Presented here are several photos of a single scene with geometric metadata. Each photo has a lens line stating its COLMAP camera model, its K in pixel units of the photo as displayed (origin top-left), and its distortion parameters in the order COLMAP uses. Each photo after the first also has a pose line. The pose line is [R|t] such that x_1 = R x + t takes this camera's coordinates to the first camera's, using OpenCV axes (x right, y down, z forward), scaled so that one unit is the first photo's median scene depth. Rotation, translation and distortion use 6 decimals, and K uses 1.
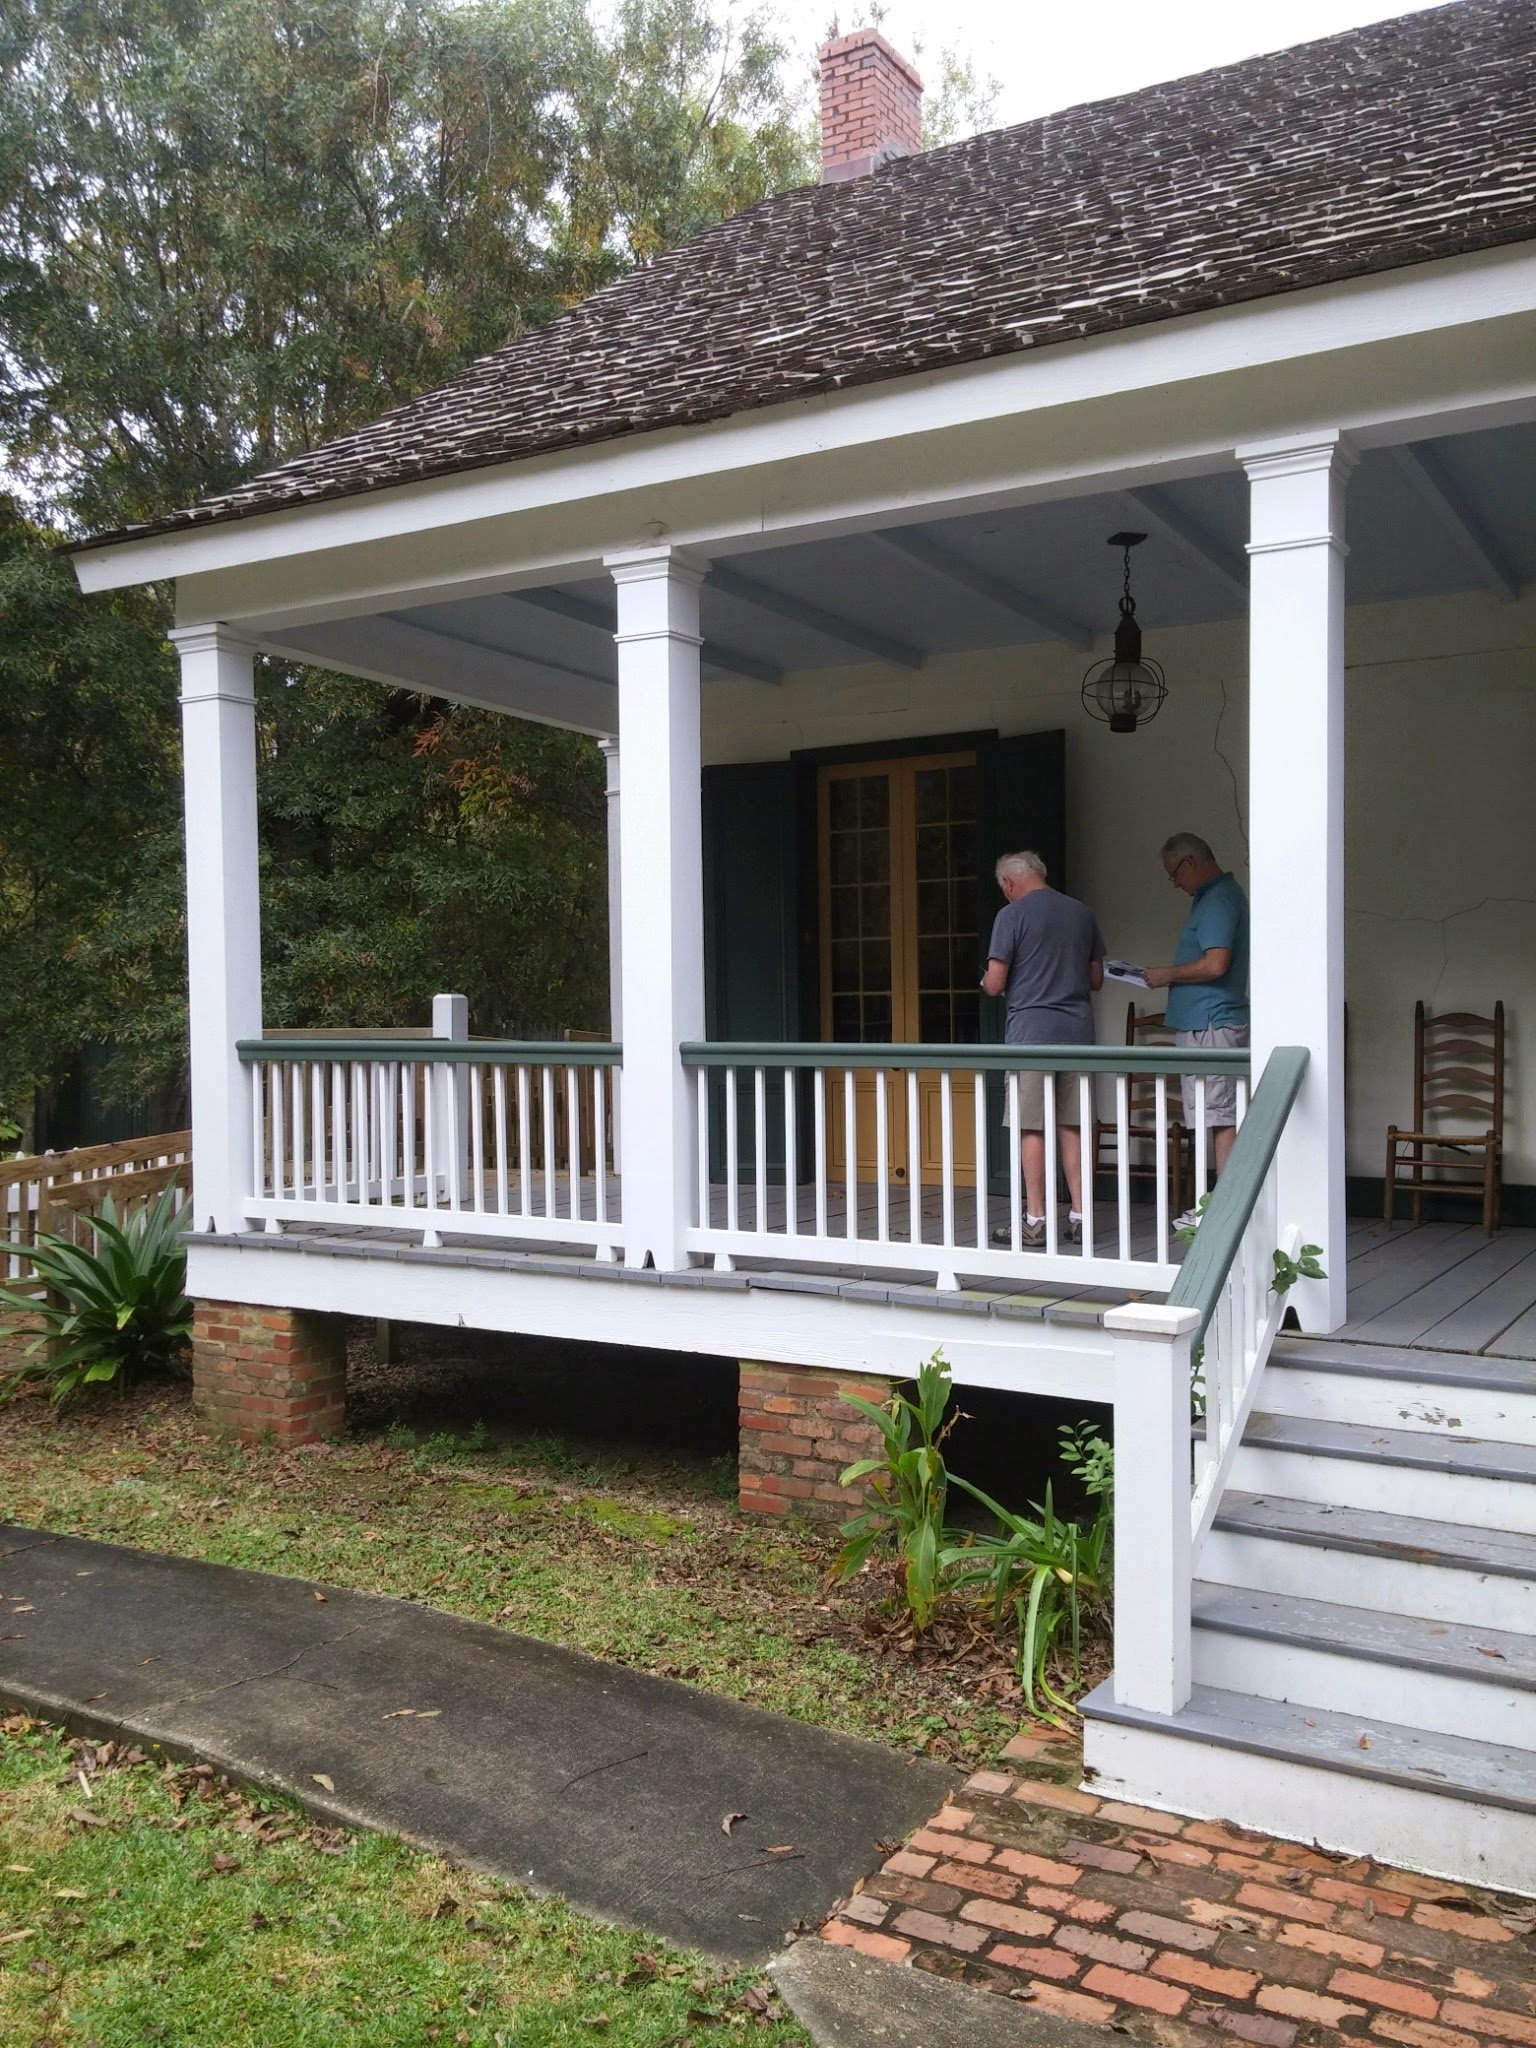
lens RADIAL K [[1729.6, 0, 779.2], [0, 1729.6, 1031.9], [0, 0, 1]] dist [0.070058, -0.098995]
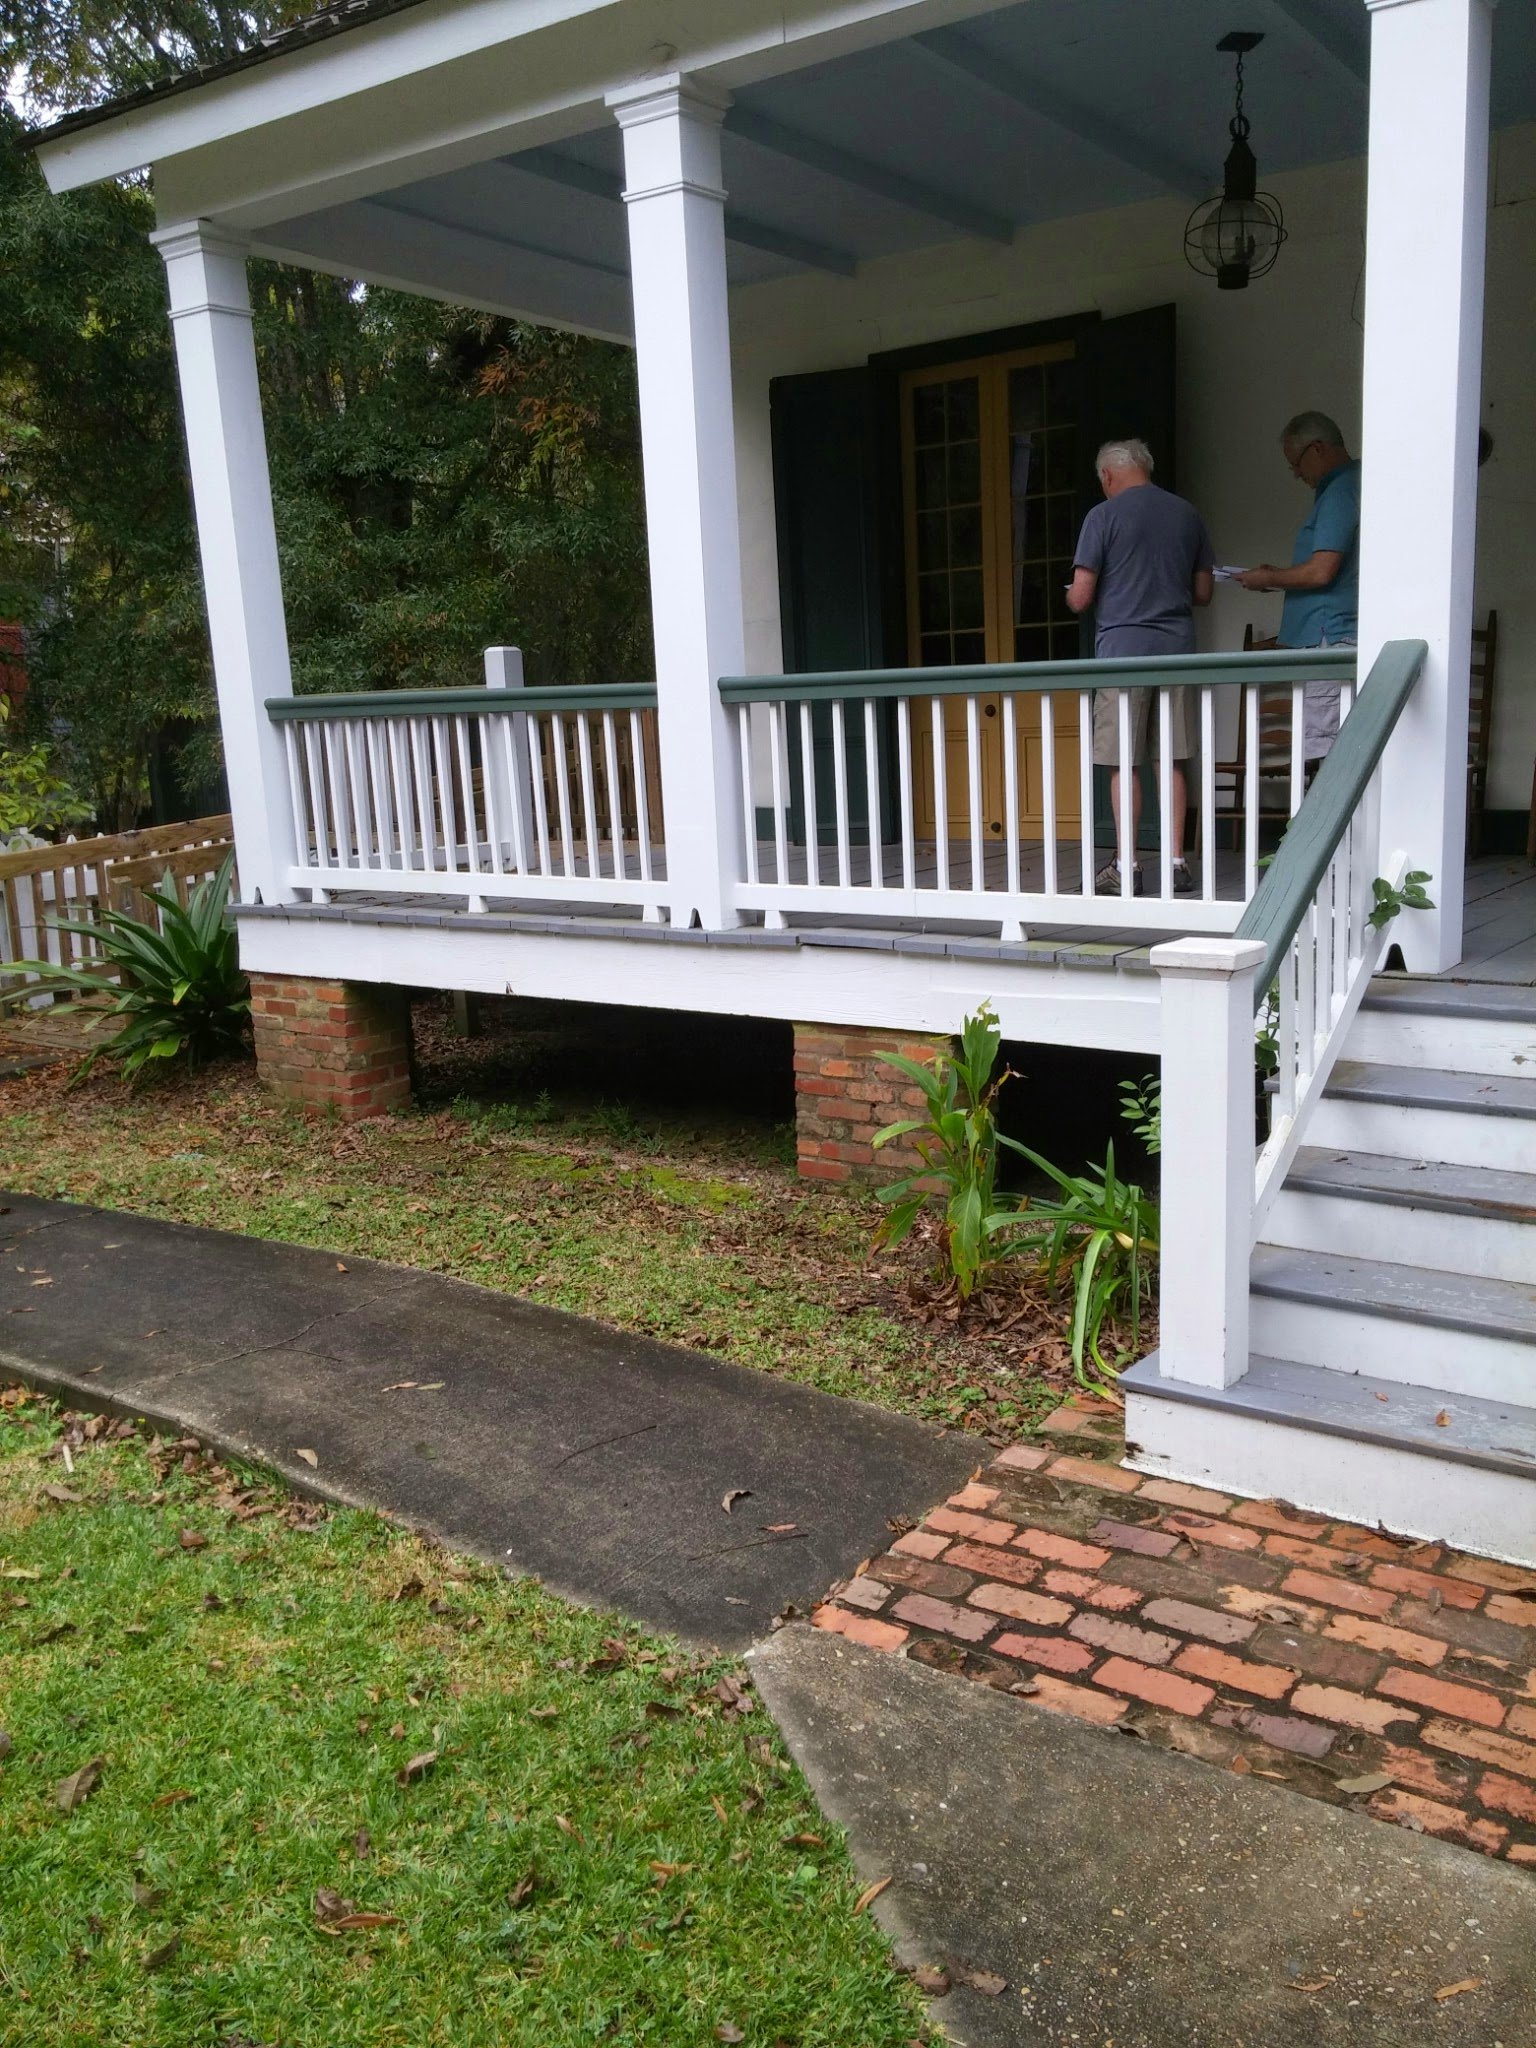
lens RADIAL K [[1729.6, 0, 772.4], [0, 1729.6, 1028.4], [0, 0, 1]] dist [0.070058, -0.098995]
pose [[0.995775, -0.019783, -0.089670, 0.058839], [0.035591, 0.983335, 0.178287, 0.031510], [0.084649, -0.180725, 0.979884, 0.104742]]
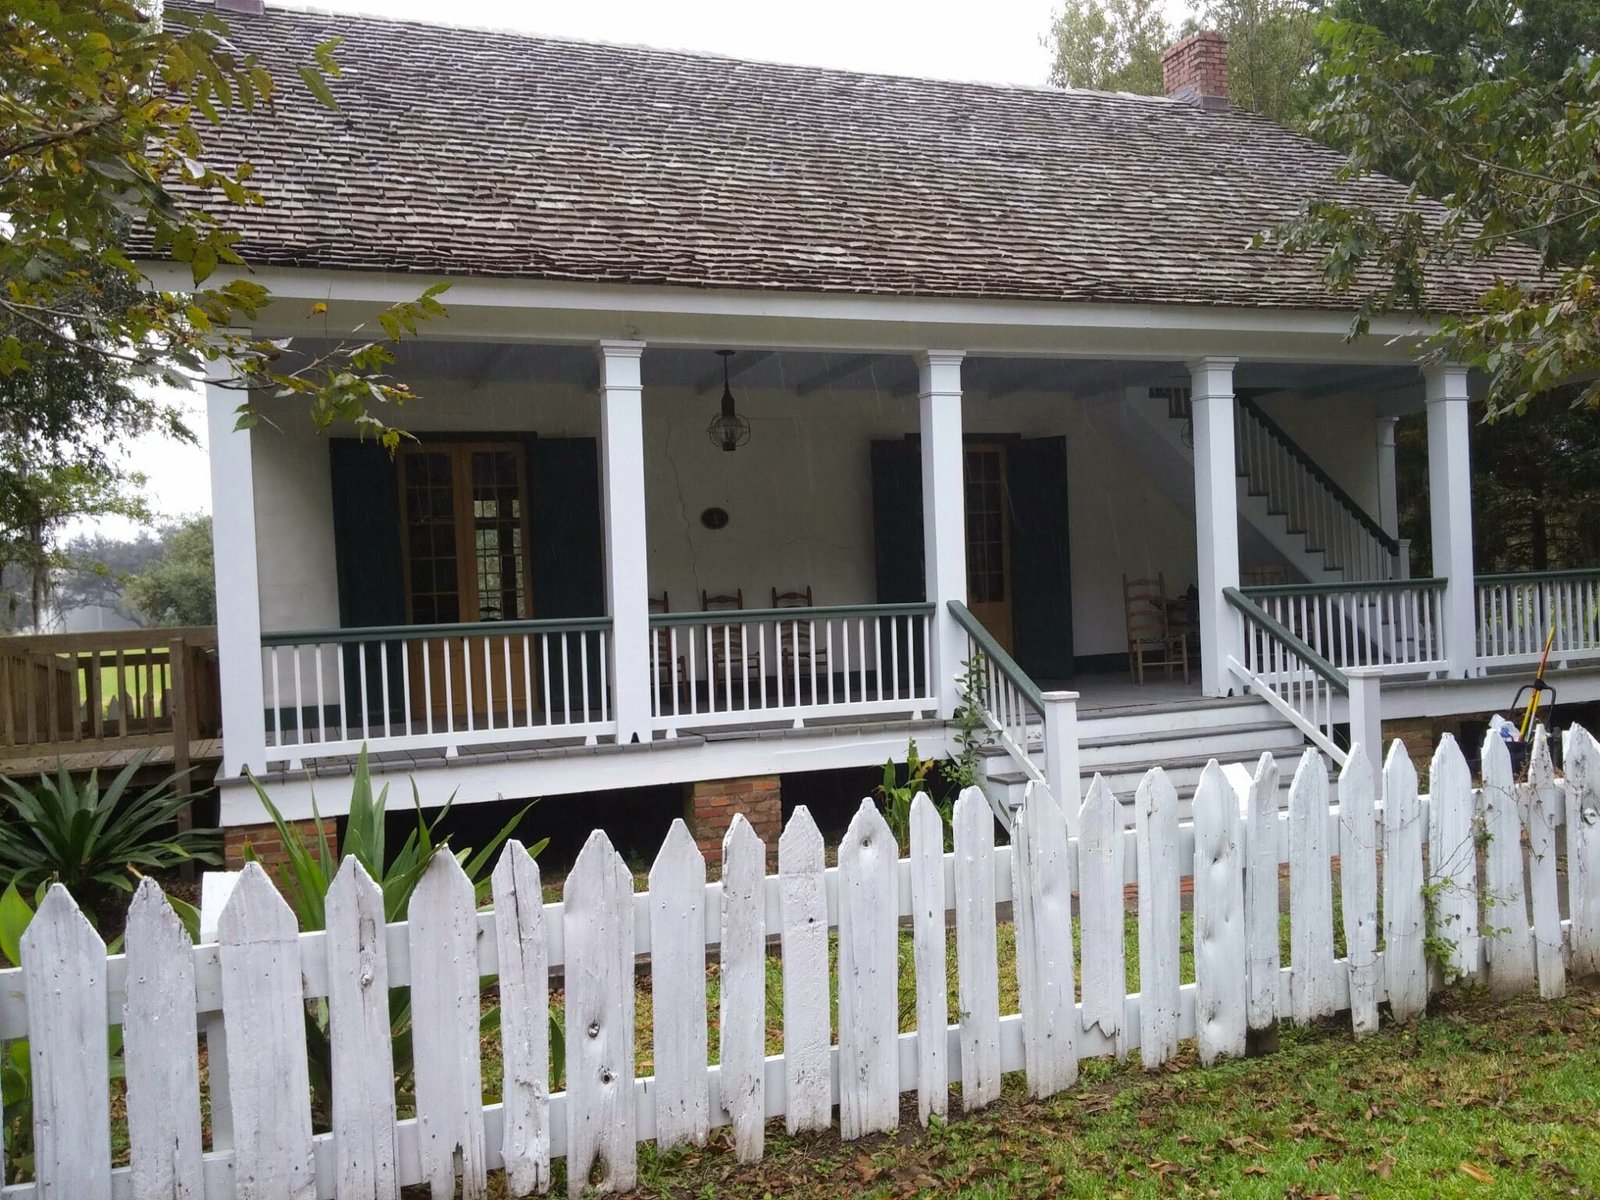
lens RADIAL K [[1351.3, 0, 796.9], [0, 1351.3, 584.4], [0, 0, 1]] dist [0.070058, -0.098995]
pose [[0.604158, -0.019882, 0.796617, -1.326767], [0.043330, 0.999029, -0.007928, -0.009034], [-0.795686, 0.039307, 0.604433, 0.028232]]
